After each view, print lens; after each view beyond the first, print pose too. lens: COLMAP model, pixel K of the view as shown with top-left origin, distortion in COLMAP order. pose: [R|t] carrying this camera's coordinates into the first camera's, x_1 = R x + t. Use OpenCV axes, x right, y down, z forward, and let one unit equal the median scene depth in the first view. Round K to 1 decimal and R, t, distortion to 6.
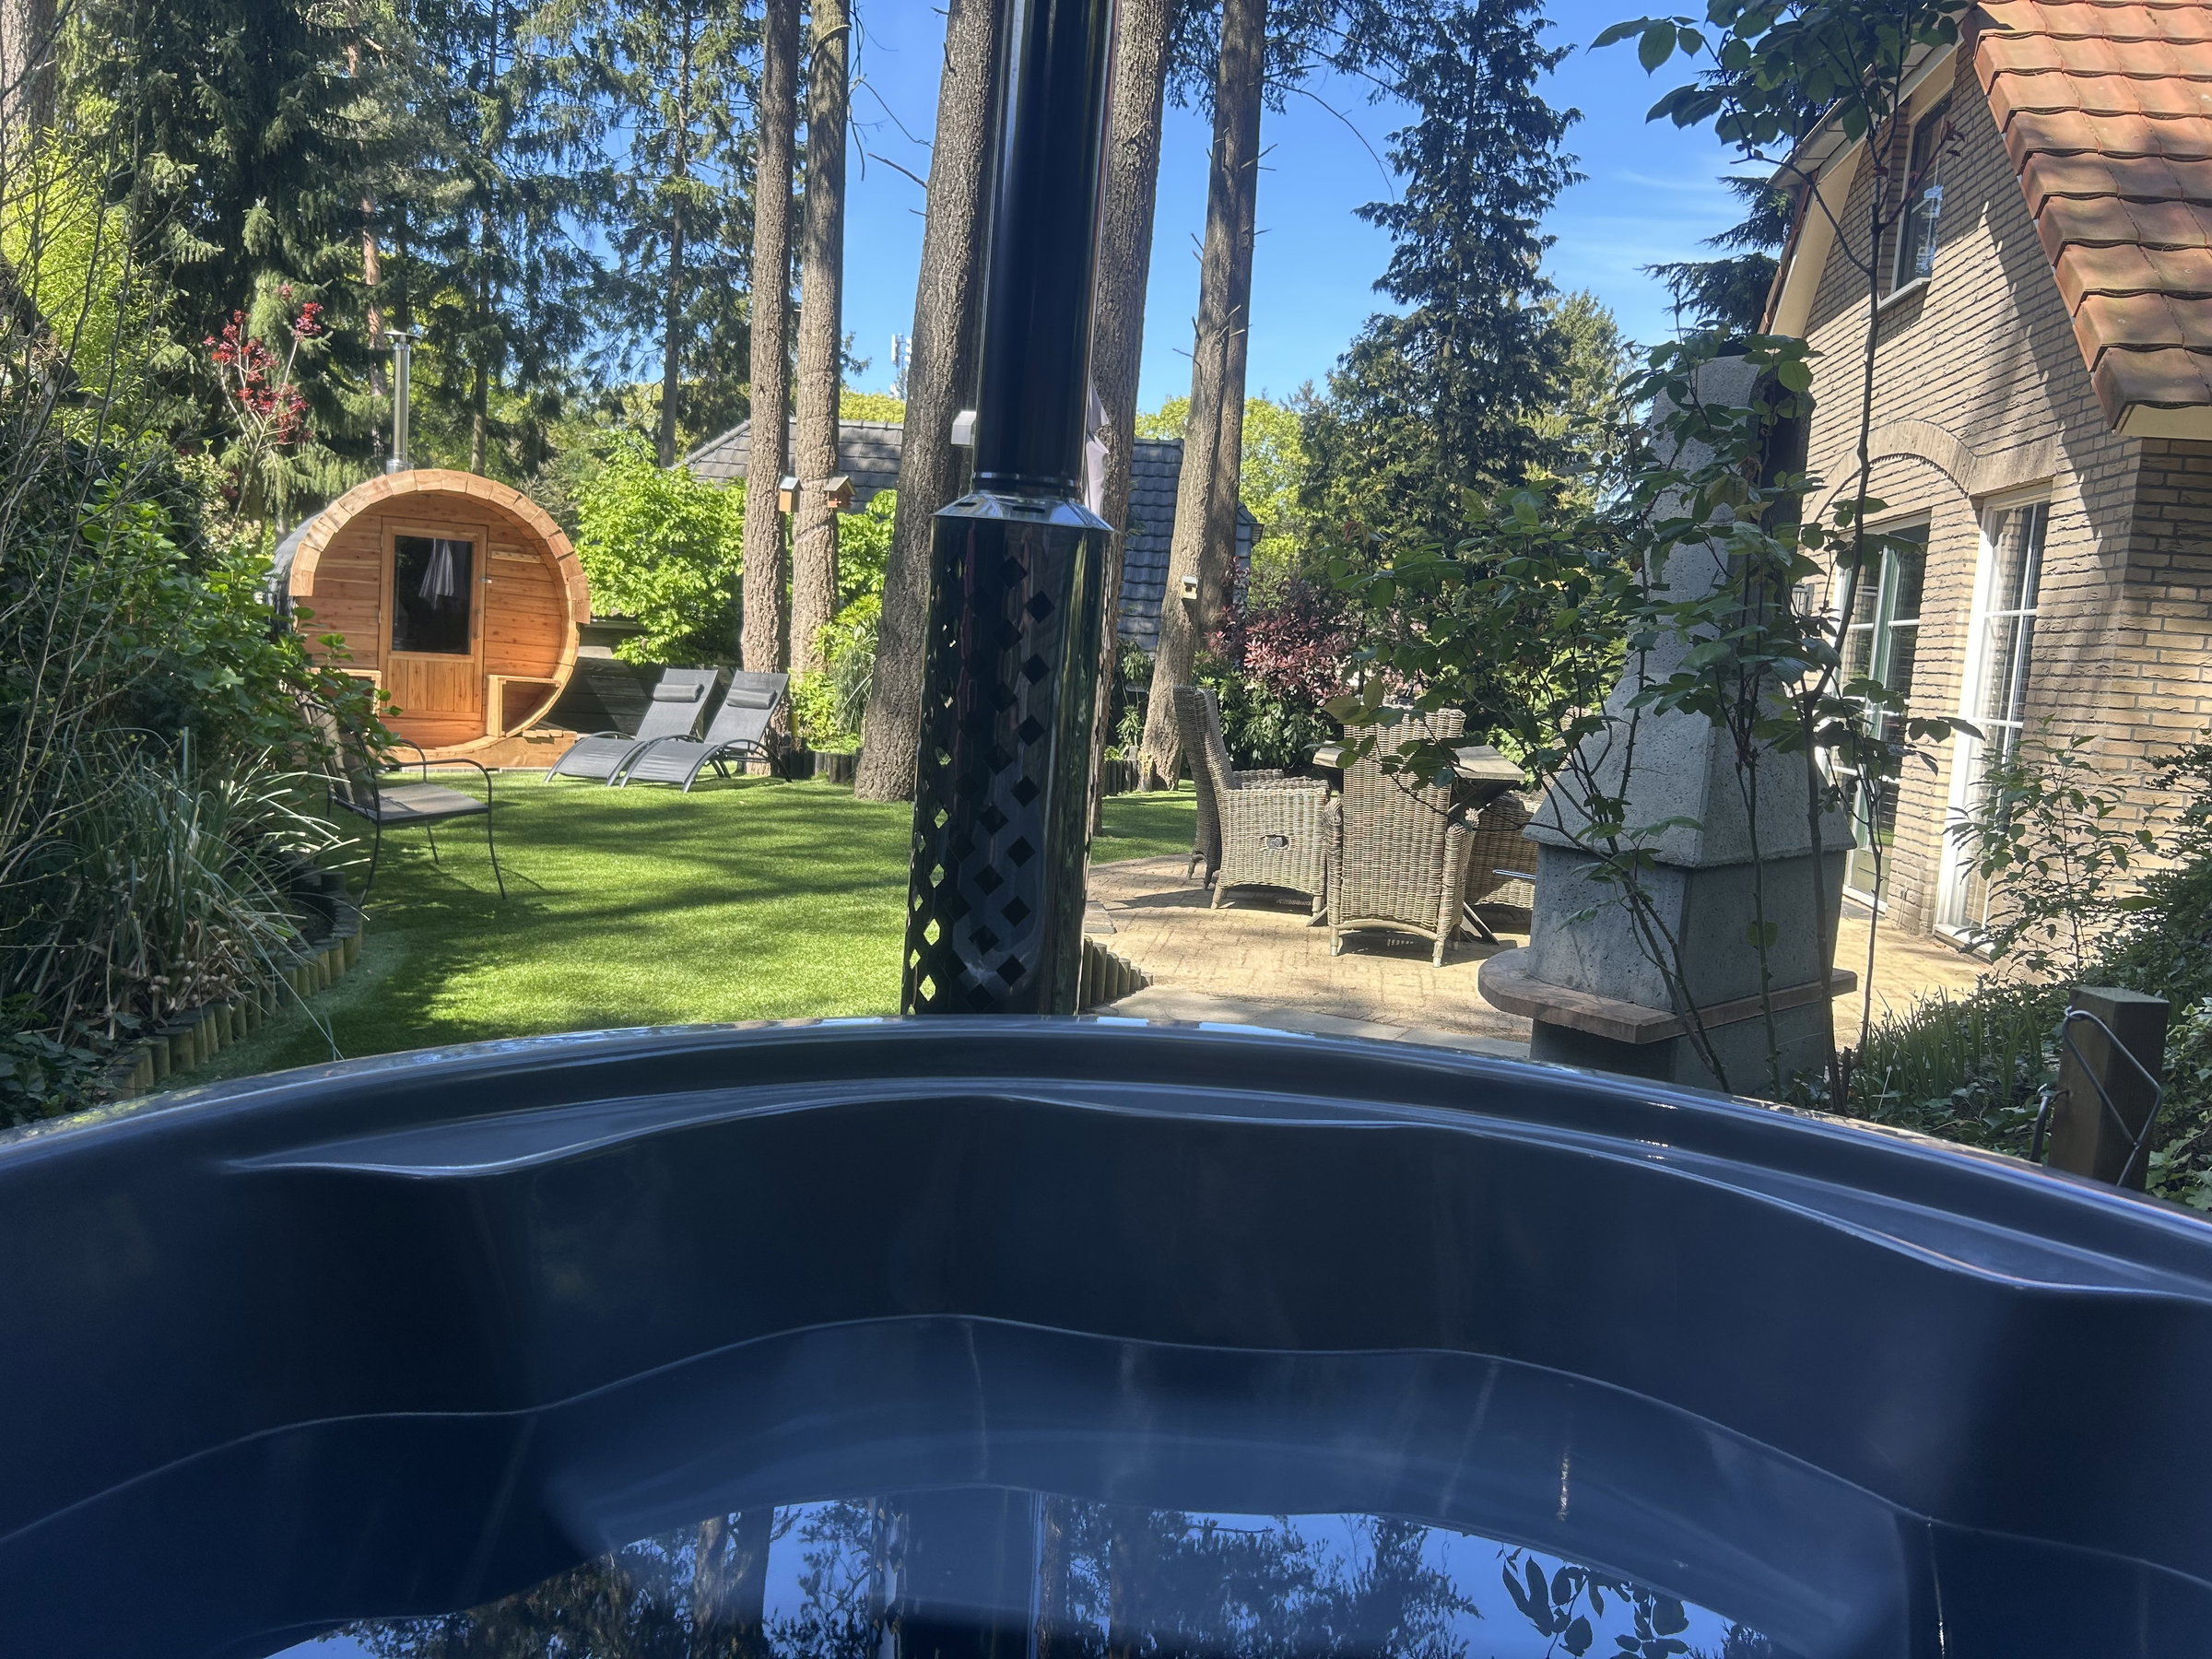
lens RADIAL K [[1654.8, 0, 1106.0], [0, 1654.8, 829.5], [0, 0, 1]] dist [0.008101, 0.004680]
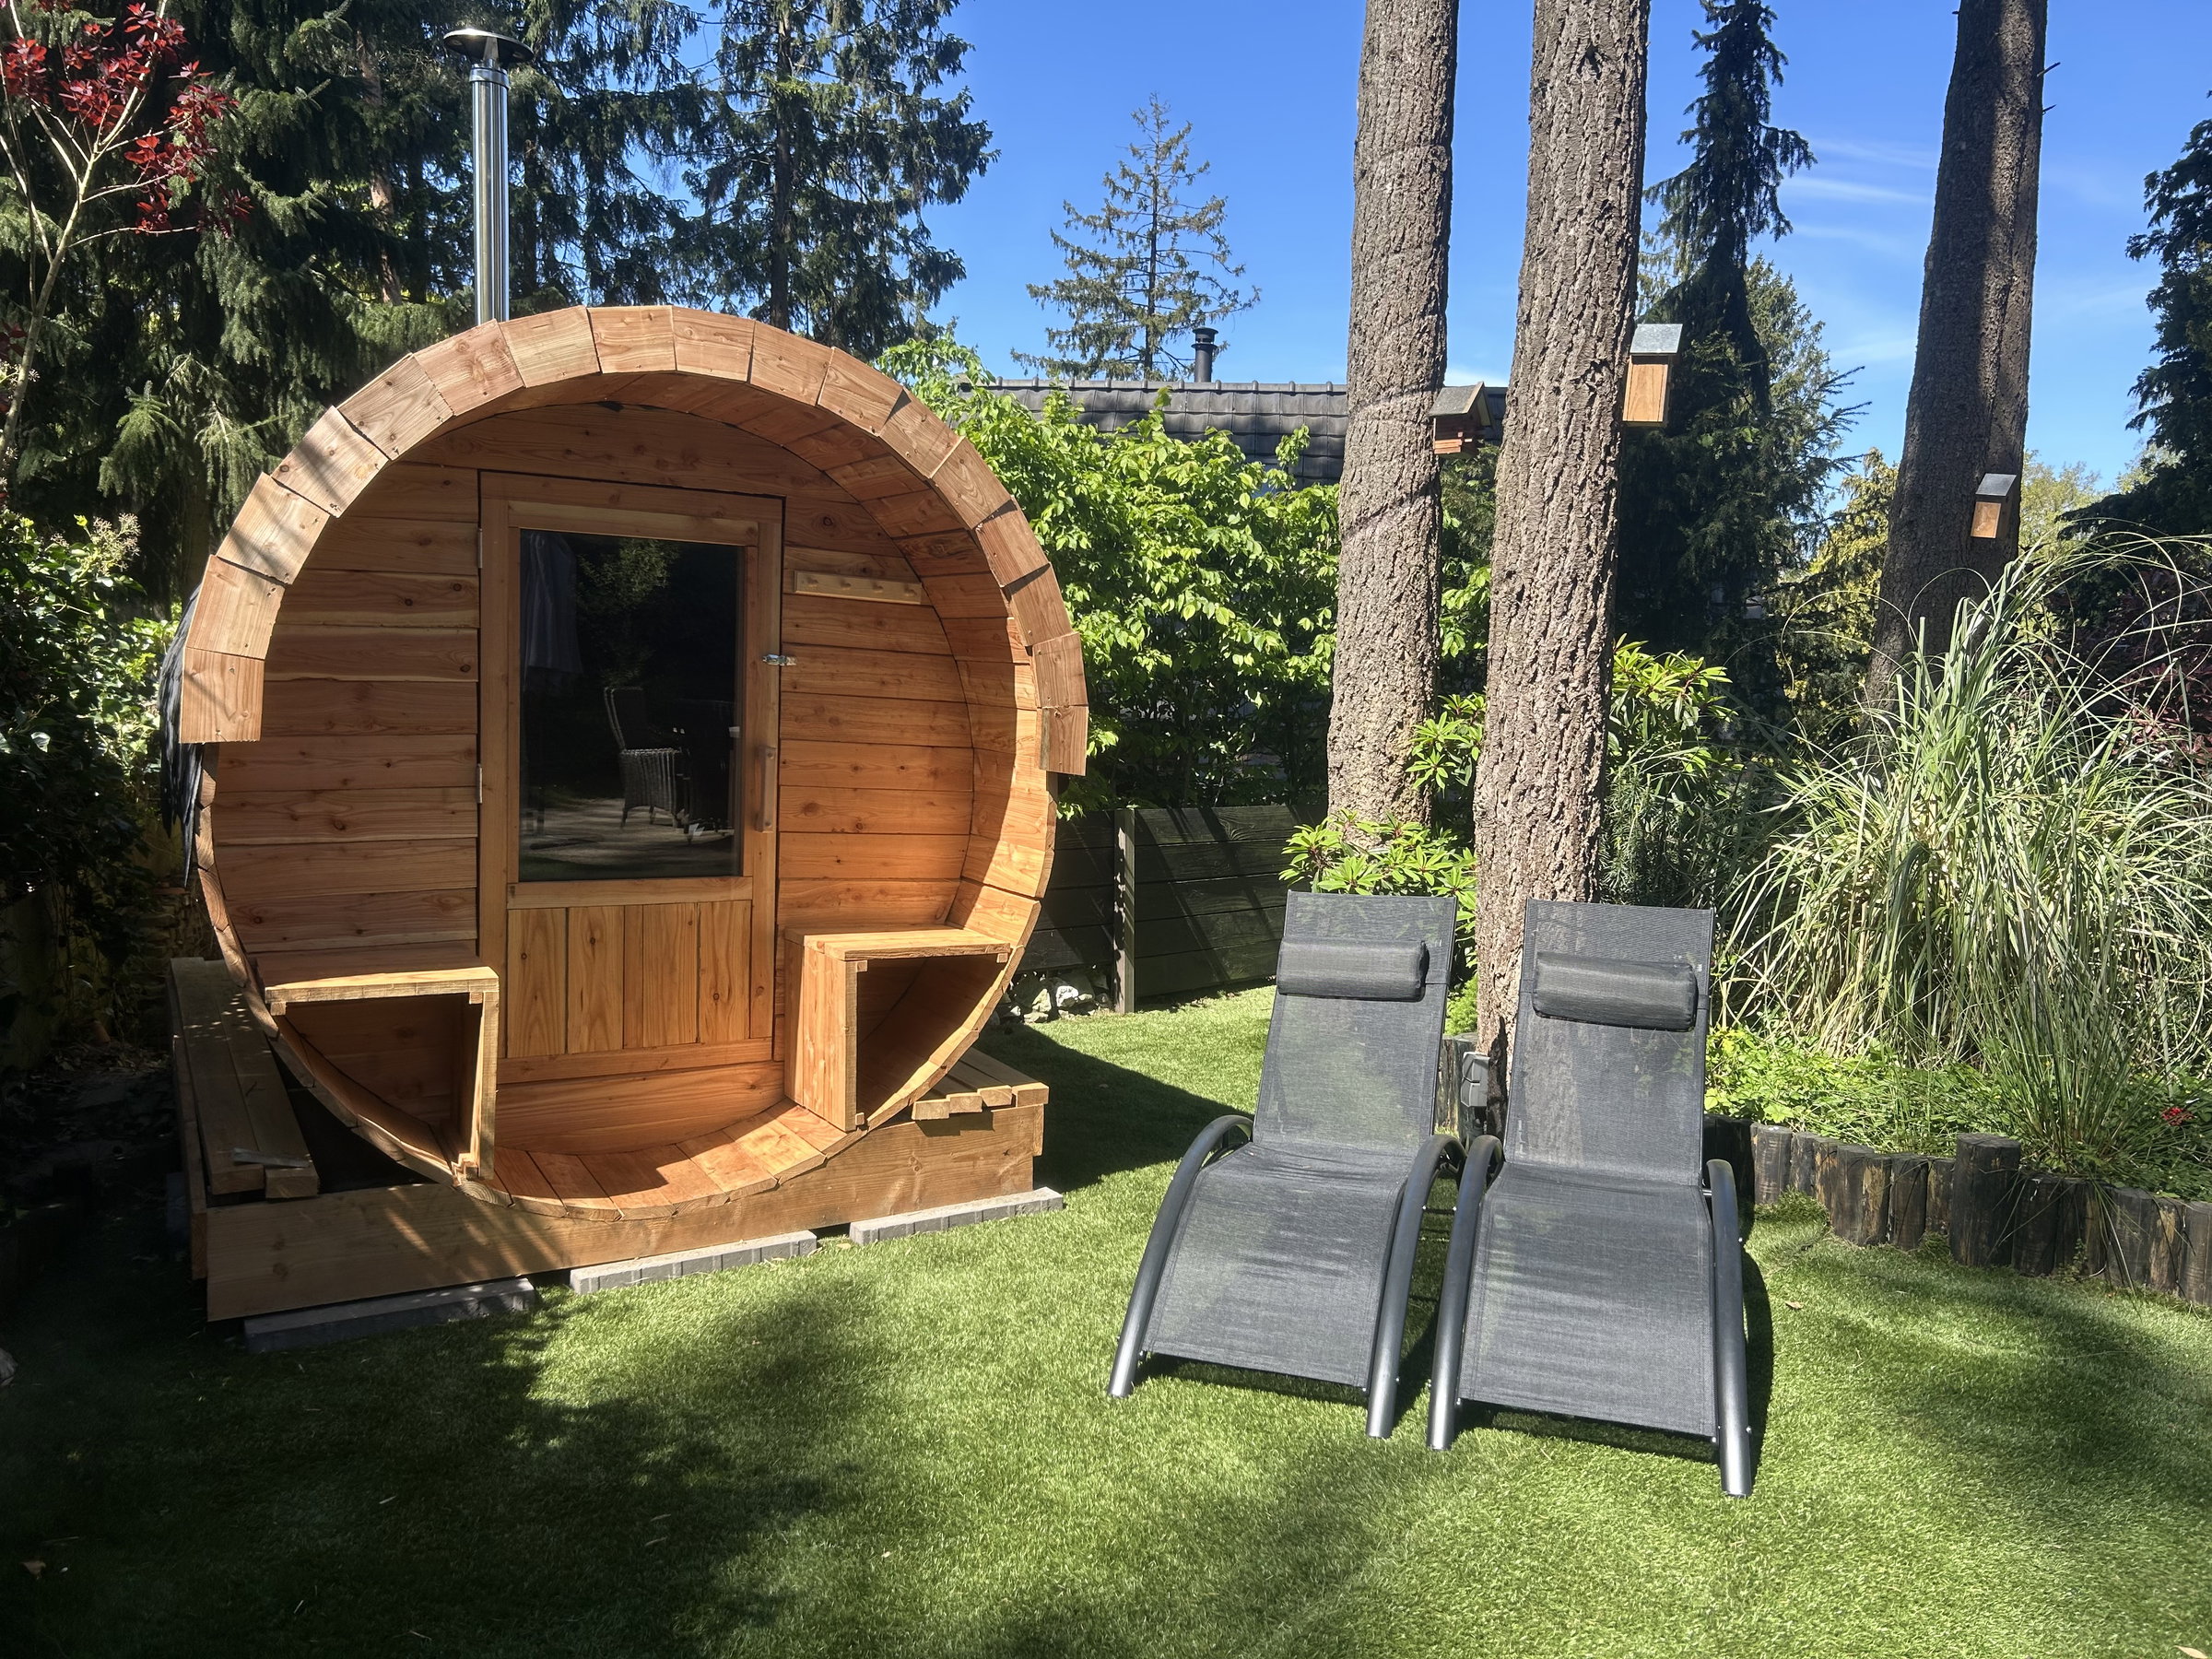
lens RADIAL K [[1644.3, 0, 1106.0], [0, 1644.3, 829.5], [0, 0, 1]] dist [0.092168, -0.141263]
pose [[0.999459, -0.031650, -0.008966, -0.302624], [0.031509, 0.999384, -0.015450, -0.106602], [0.009450, 0.015160, 0.999840, 0.653622]]
